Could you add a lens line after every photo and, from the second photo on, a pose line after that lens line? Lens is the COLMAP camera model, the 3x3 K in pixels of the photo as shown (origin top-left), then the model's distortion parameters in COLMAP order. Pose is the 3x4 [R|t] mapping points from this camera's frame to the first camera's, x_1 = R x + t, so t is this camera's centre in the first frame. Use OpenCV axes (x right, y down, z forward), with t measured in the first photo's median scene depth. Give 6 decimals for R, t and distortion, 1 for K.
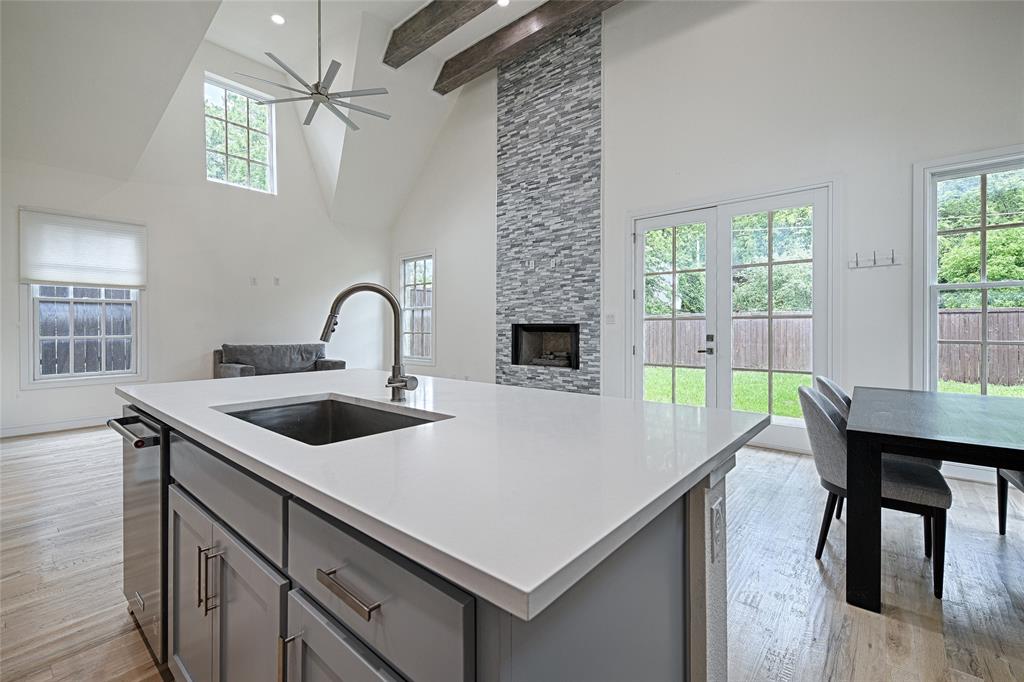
lens RADIAL K [[436.2, 0, 508.4], [0, 436.2, 328.0], [0, 0, 1]] dist [0.002268, 0.000024]
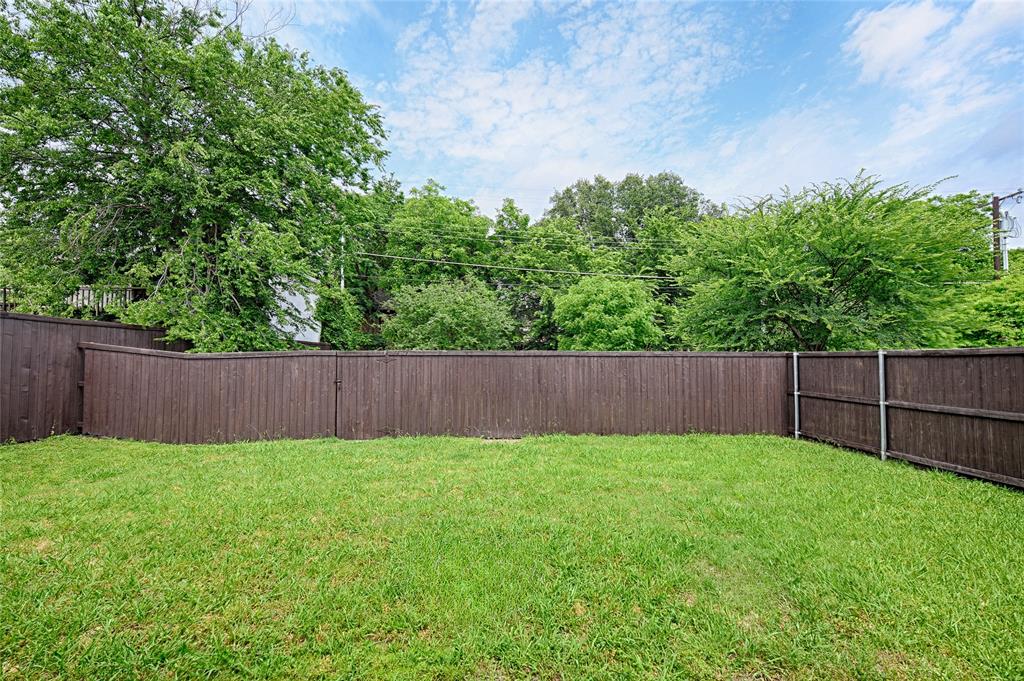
lens RADIAL K [[439.4, 0, 512.5], [0, 439.4, 352.9], [0, 0, 1]] dist [0.002210, 0.000066]
pose [[0.733747, 0.012758, 0.679303, 0.523287], [-0.000201, 0.999828, -0.018561, -0.044708], [-0.679423, 0.013483, 0.733623, 0.820778]]
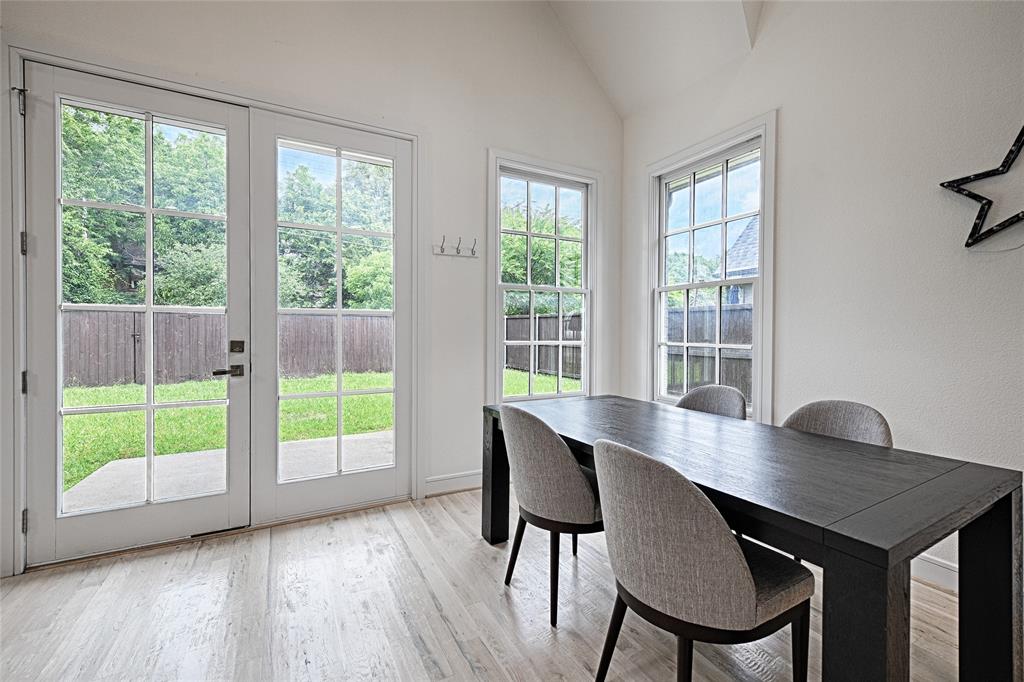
lens RADIAL K [[431.2, 0, 509.6], [0, 431.2, 332.0], [0, 0, 1]] dist [0.016962, -0.000158]
pose [[0.364886, -0.004785, 0.931040, 0.063124], [-0.003327, 0.999974, 0.006443, -0.000112], [-0.931046, -0.005448, 0.364861, 0.380314]]
